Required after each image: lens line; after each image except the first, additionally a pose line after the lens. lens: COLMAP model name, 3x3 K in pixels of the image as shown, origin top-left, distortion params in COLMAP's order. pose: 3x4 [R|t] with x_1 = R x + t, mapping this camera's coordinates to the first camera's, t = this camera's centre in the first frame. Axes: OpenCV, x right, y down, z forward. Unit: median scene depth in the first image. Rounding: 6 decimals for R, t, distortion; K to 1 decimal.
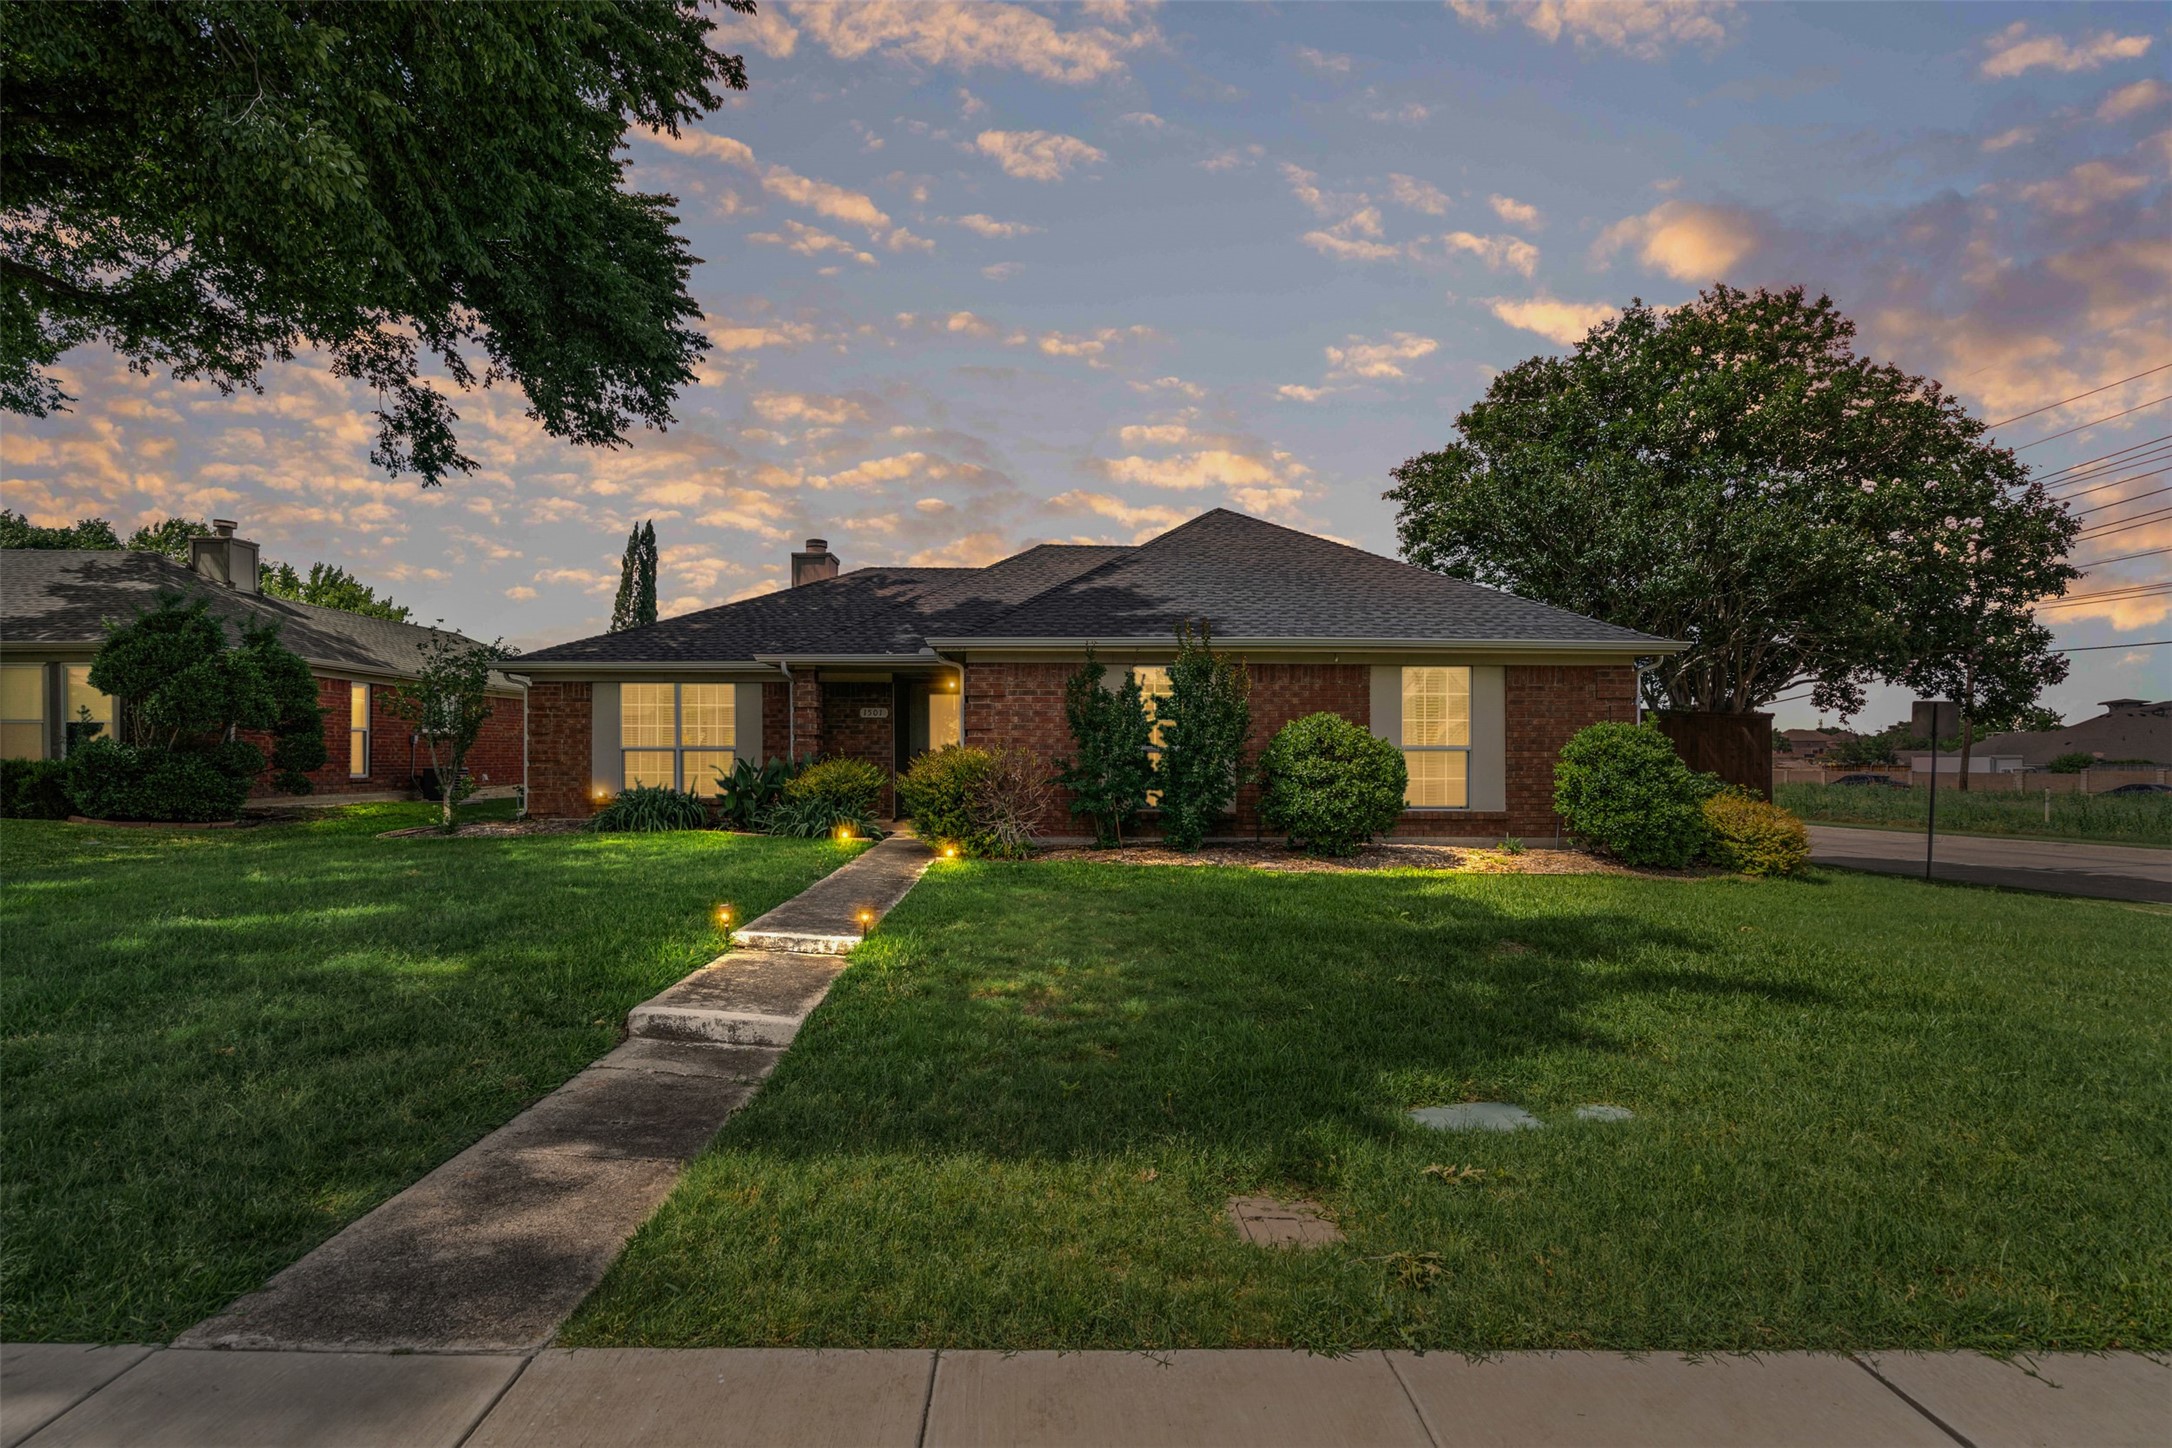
lens RADIAL K [[1010.9, 0, 1087.9], [0, 1010.9, 763.3], [0, 0, 1]] dist [-0.003796, -0.000283]
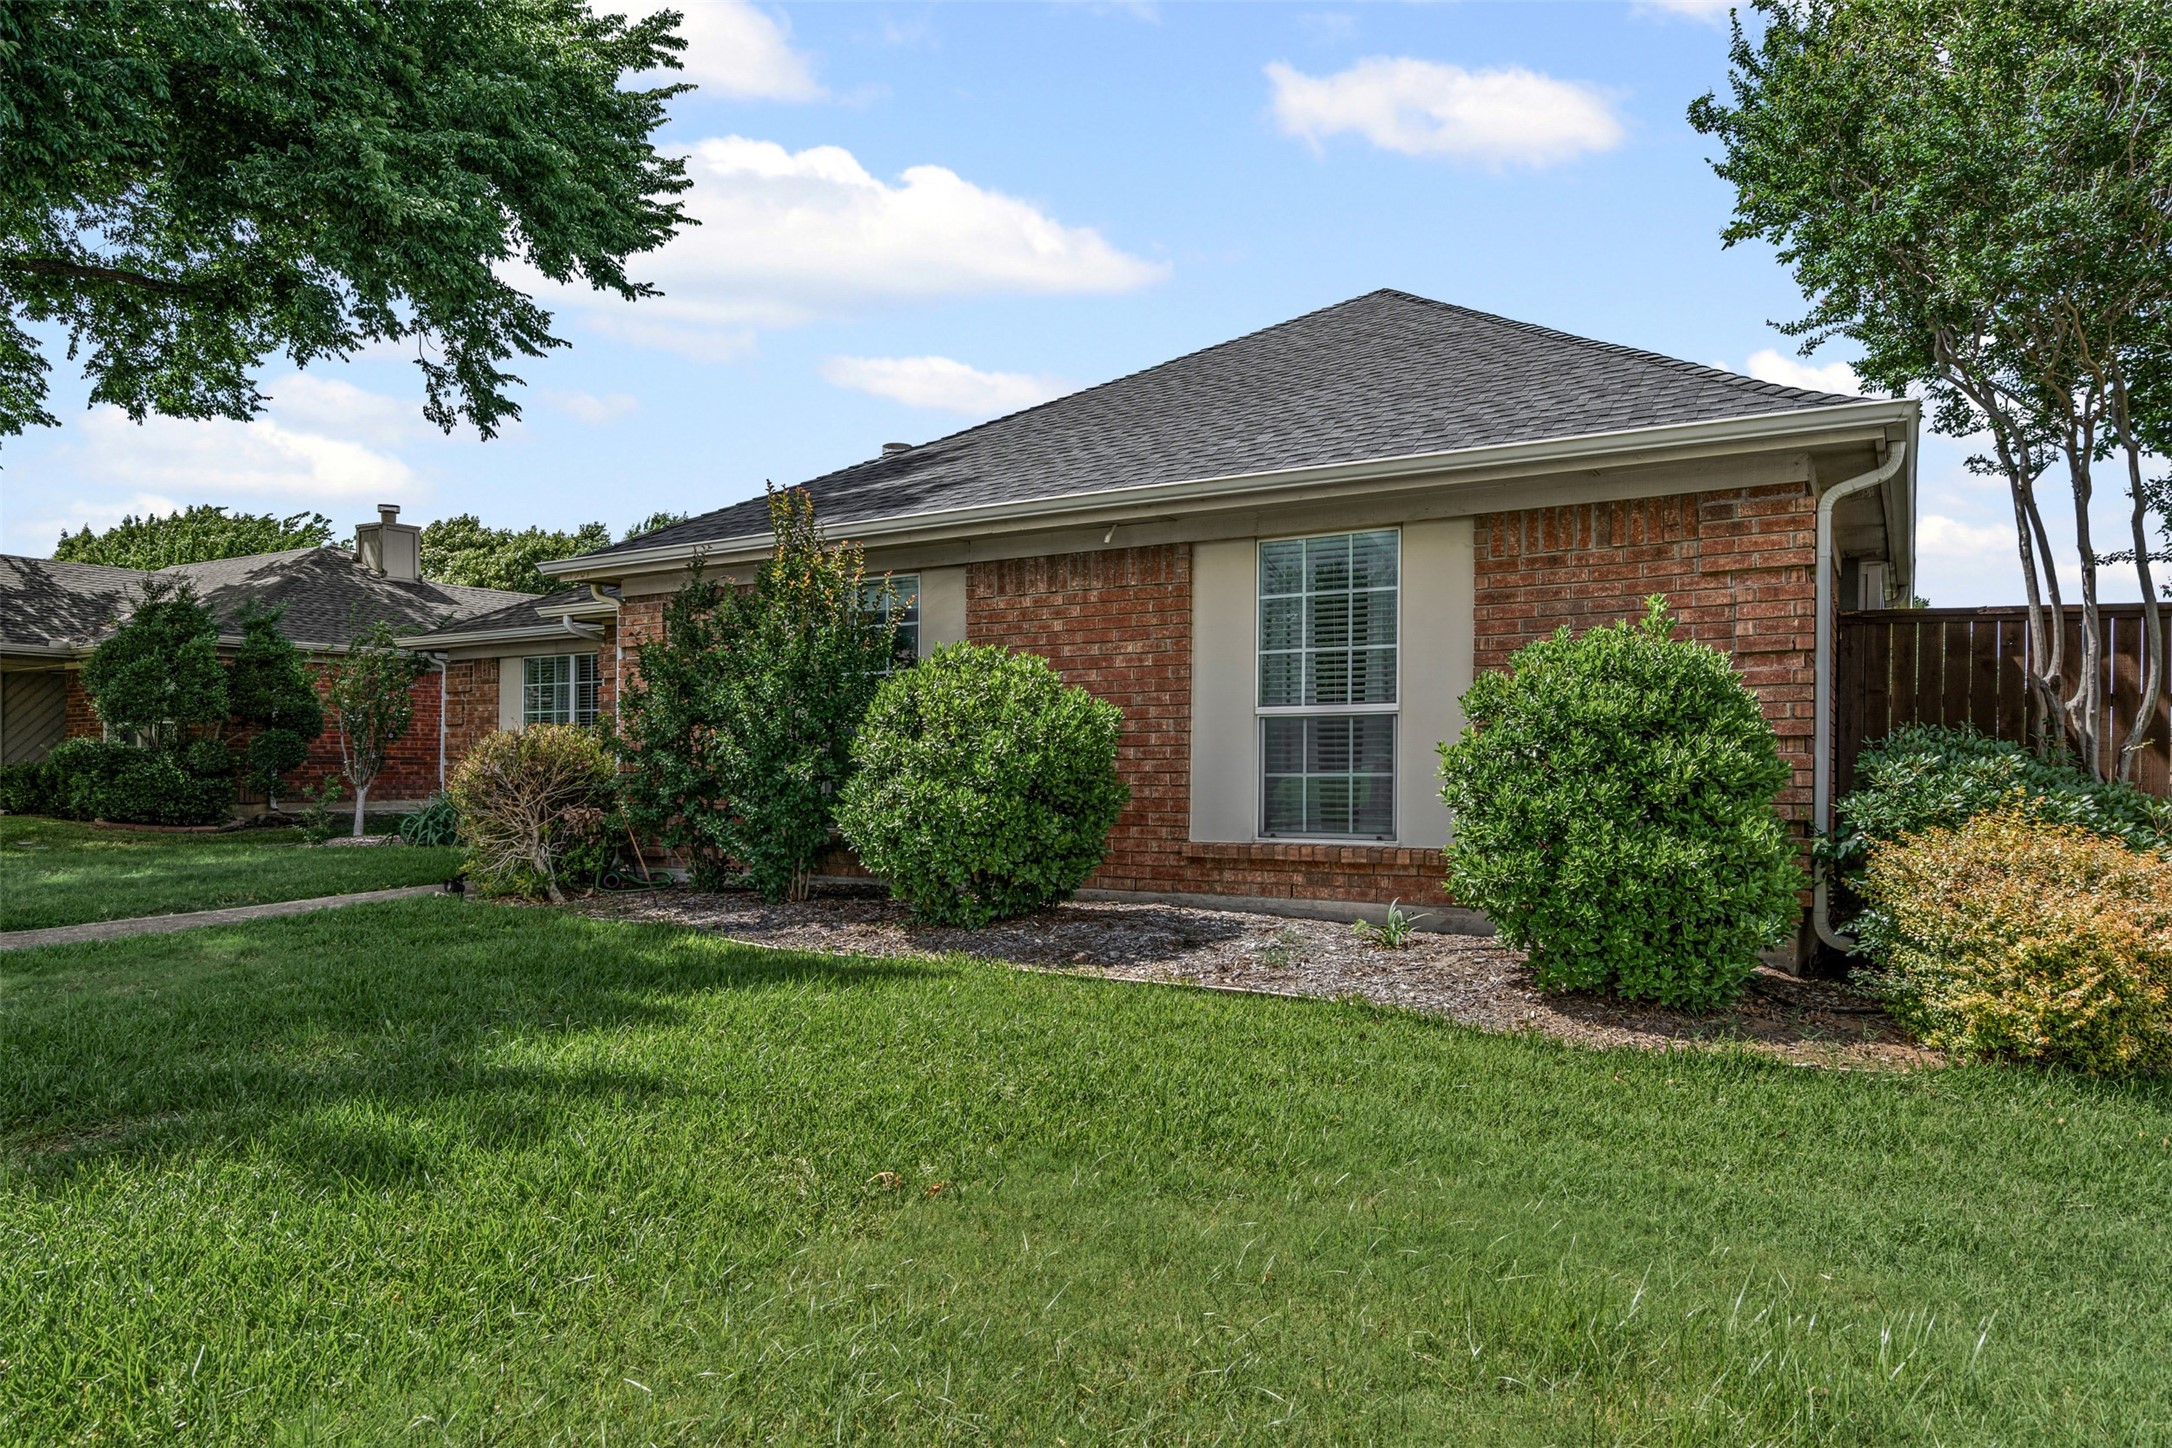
lens RADIAL K [[1396.6, 0, 1086.0], [0, 1396.6, 724.0], [0, 0, 1]] dist [0.018784, -0.001098]
pose [[0.843818, -0.023418, -0.536119, 0.595529], [0.007887, 0.999481, -0.031243, 0.011344], [0.536572, 0.022135, 0.843564, 0.400468]]
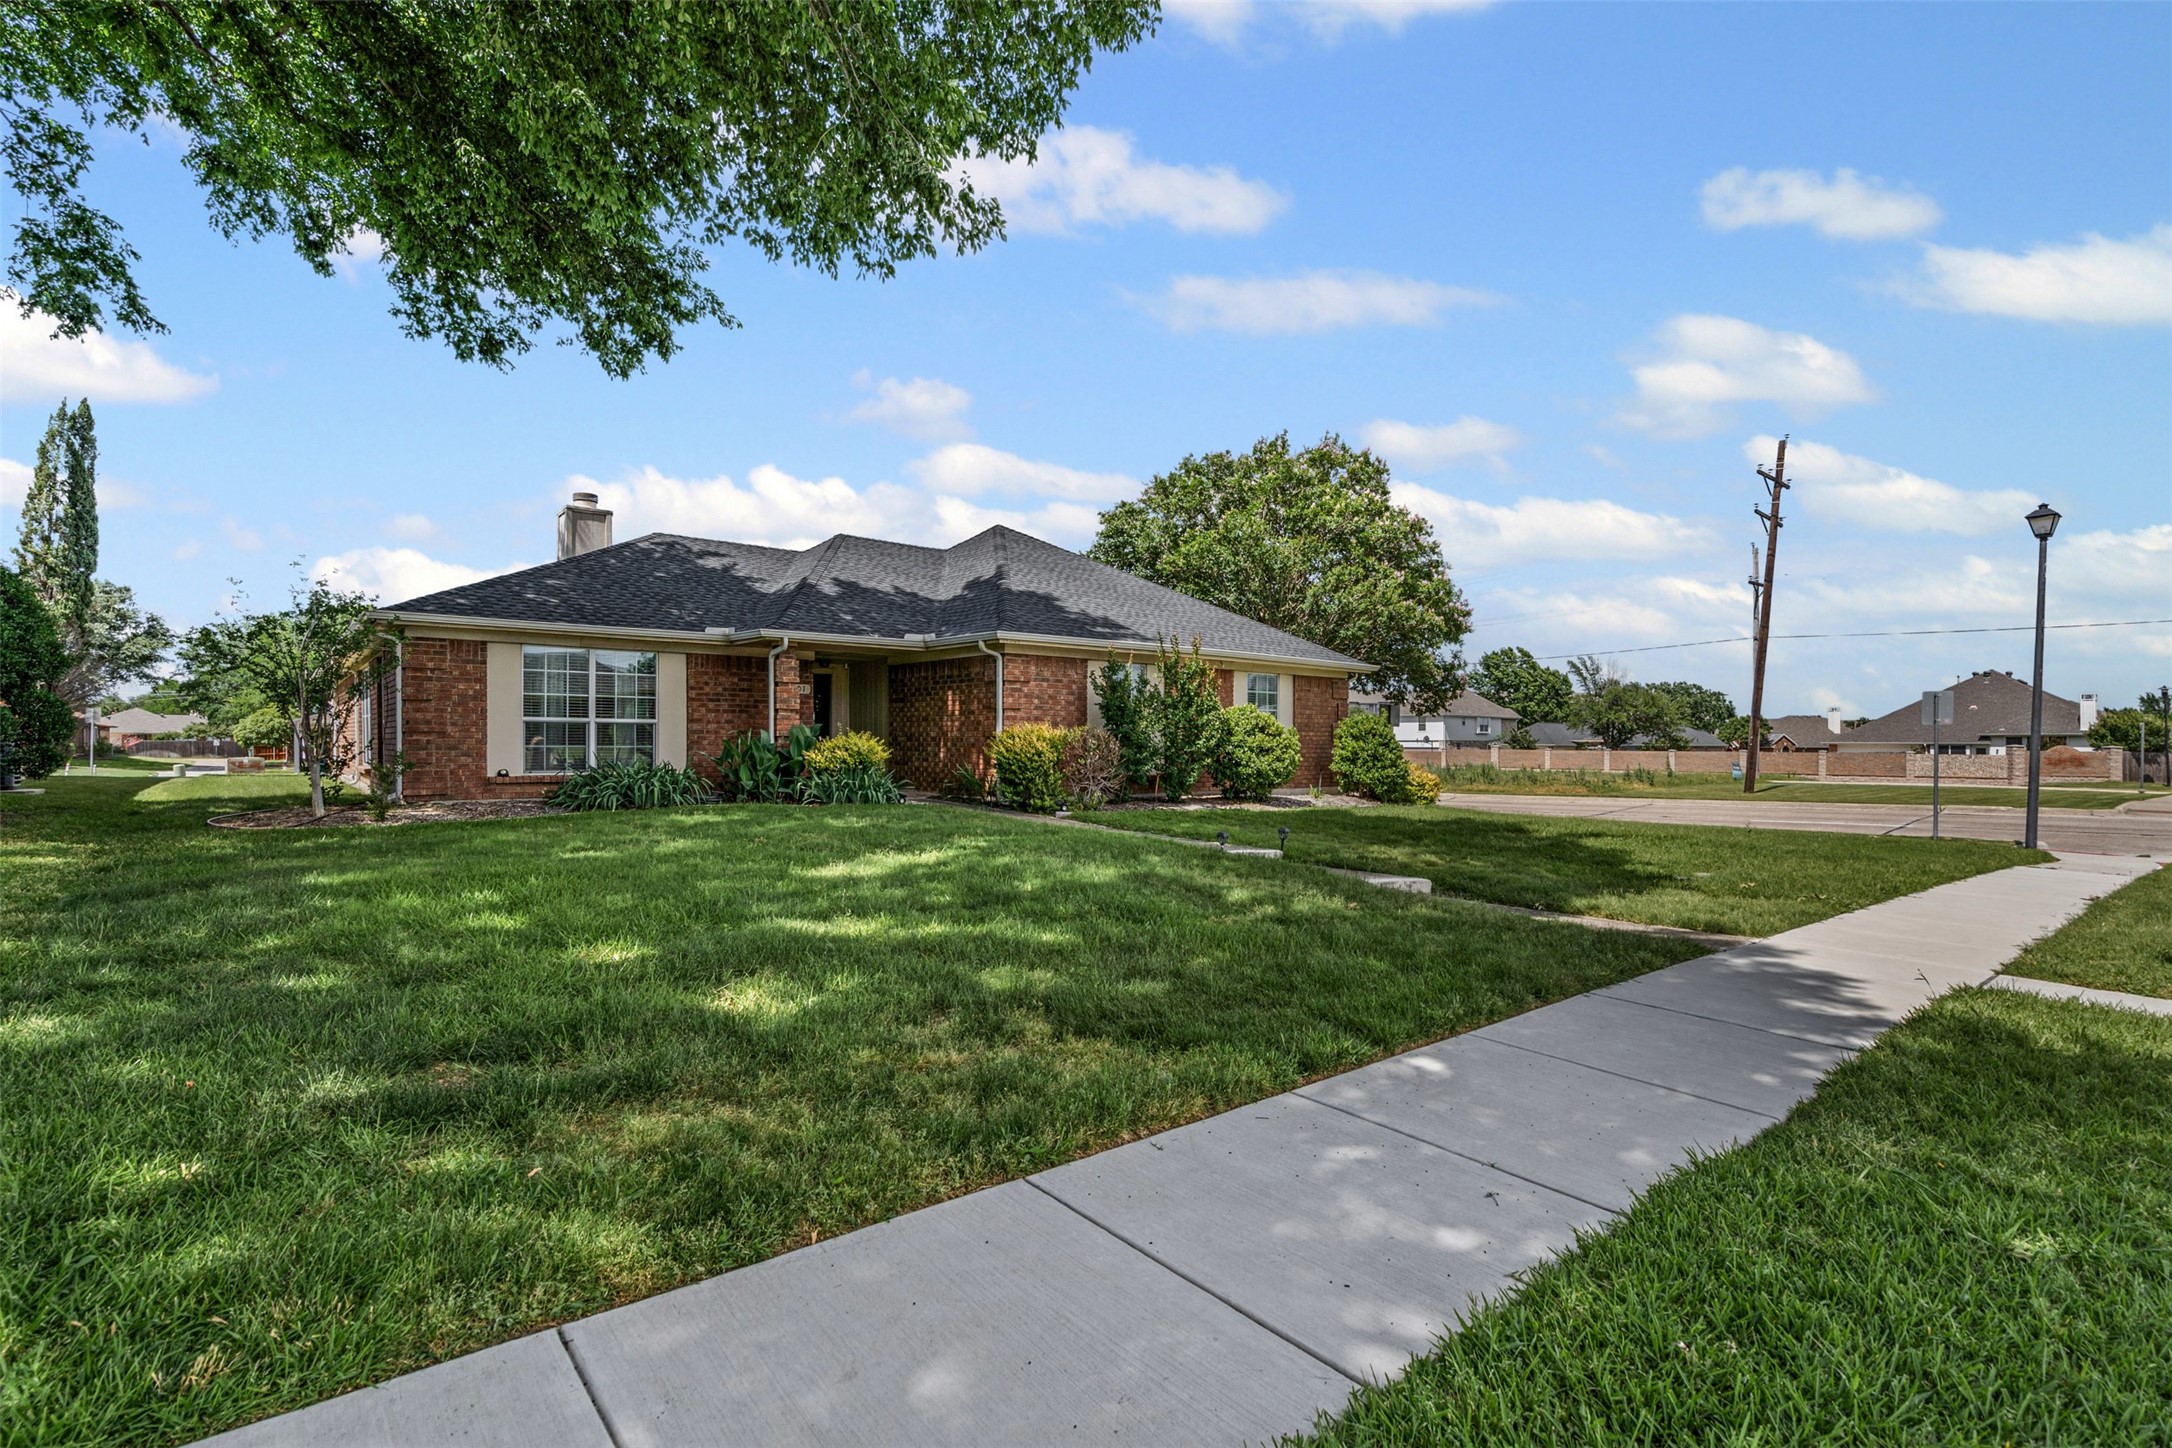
lens RADIAL K [[1010.9, 0, 1087.9], [0, 1010.9, 763.3], [0, 0, 1]] dist [-0.003796, -0.000283]
pose [[0.784954, -0.009587, 0.619480, -0.771114], [-0.000794, 0.999864, 0.016480, 0.011177], [-0.619554, -0.013427, 0.784839, 0.000089]]
